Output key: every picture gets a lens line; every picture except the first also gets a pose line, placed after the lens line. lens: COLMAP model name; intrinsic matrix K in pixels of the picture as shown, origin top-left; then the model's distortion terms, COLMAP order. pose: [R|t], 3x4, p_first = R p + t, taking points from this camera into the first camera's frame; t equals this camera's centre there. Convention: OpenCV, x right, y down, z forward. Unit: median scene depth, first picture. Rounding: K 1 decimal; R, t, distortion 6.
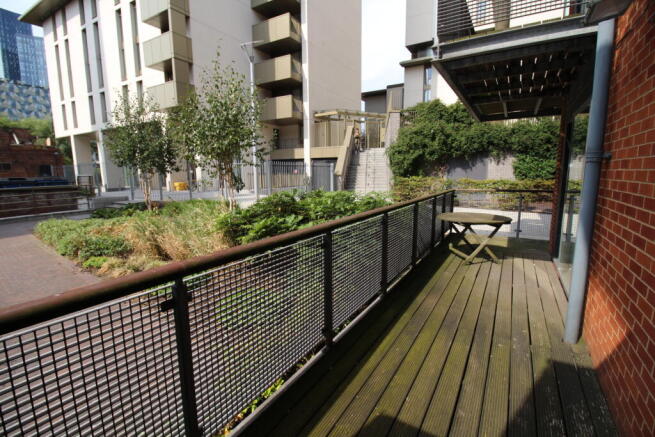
lens RADIAL K [[306.4, 0, 325.4], [0, 306.4, 216.9], [0, 0, 1]] dist [-0.004971, -0.000310]
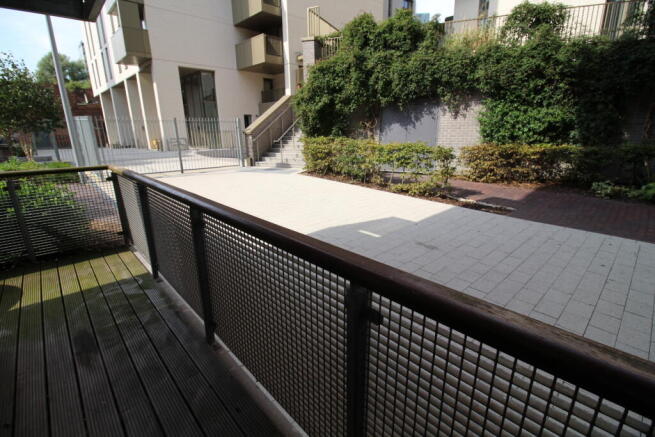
lens RADIAL K [[306.4, 0, 329.5], [0, 306.4, 217.2], [0, 0, 1]] dist [-0.004971, -0.000310]
pose [[0.967061, 0.069046, -0.245001, 0.490335], [-0.035051, 0.989461, 0.140496, -0.049985], [0.252120, -0.127281, 0.959289, 0.317351]]
